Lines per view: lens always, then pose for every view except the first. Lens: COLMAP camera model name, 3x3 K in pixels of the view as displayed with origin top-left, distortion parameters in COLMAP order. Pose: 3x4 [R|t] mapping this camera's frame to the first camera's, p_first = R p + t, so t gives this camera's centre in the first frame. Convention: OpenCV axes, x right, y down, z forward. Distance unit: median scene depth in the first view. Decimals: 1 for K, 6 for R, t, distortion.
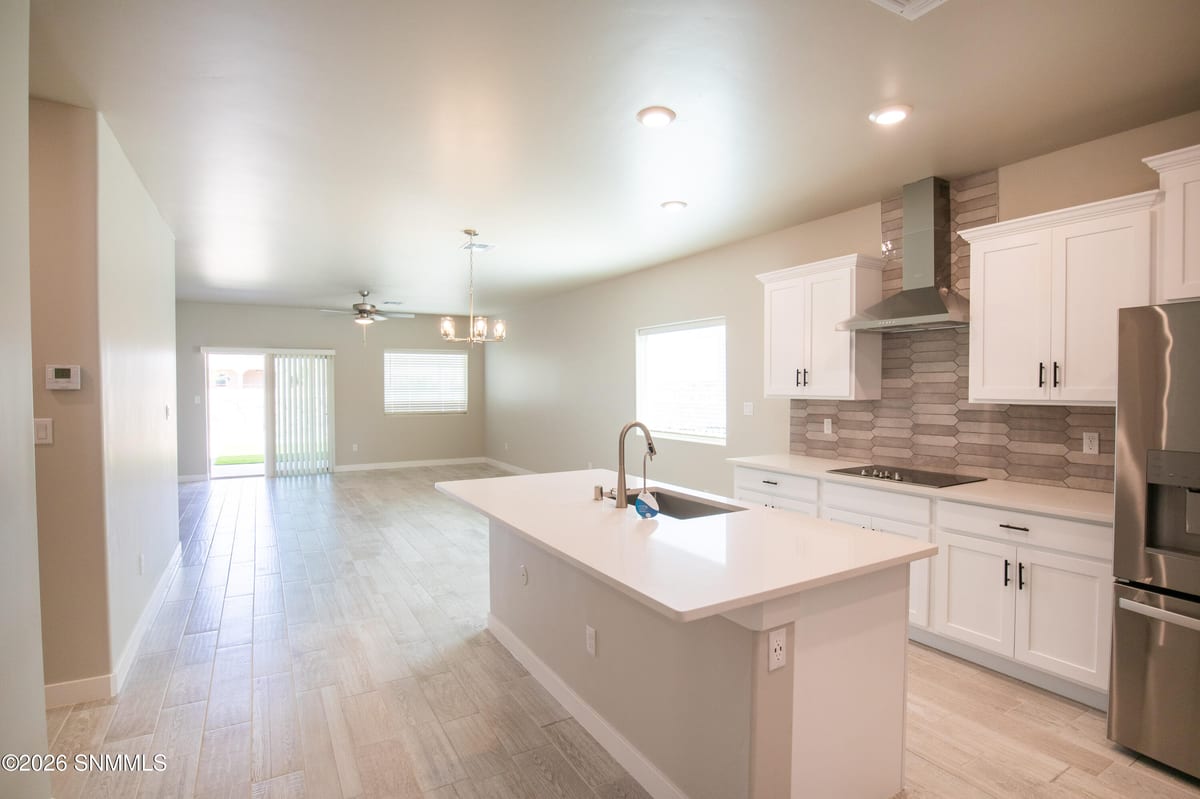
lens RADIAL K [[599.4, 0, 600.0], [0, 599.4, 399.5], [0, 0, 1]] dist [-0.015405, -0.000465]
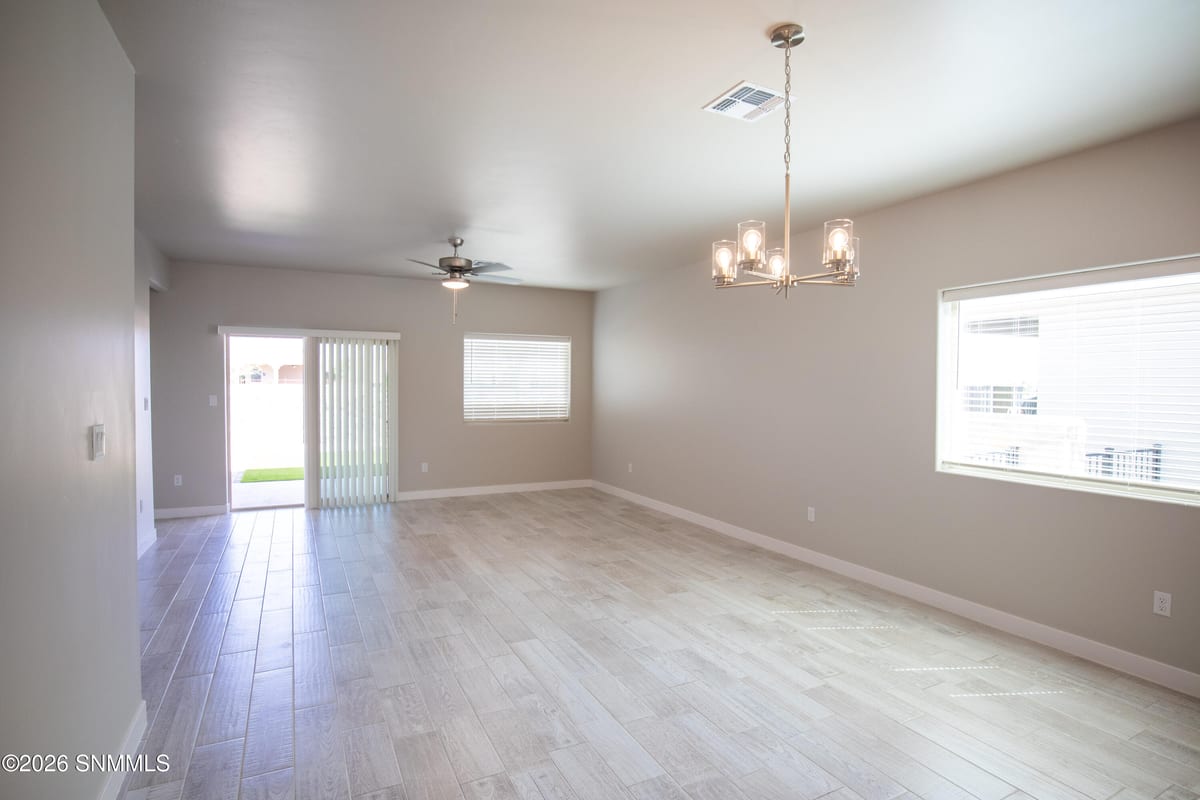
lens RADIAL K [[598.3, 0, 612.5], [0, 598.3, 403.0], [0, 0, 1]] dist [-0.049609, 0.018984]
pose [[0.999602, 0.009644, -0.026528, -0.169205], [-0.009419, 0.999919, 0.008576, -0.006738], [0.026608, -0.008323, 0.999611, 0.291828]]
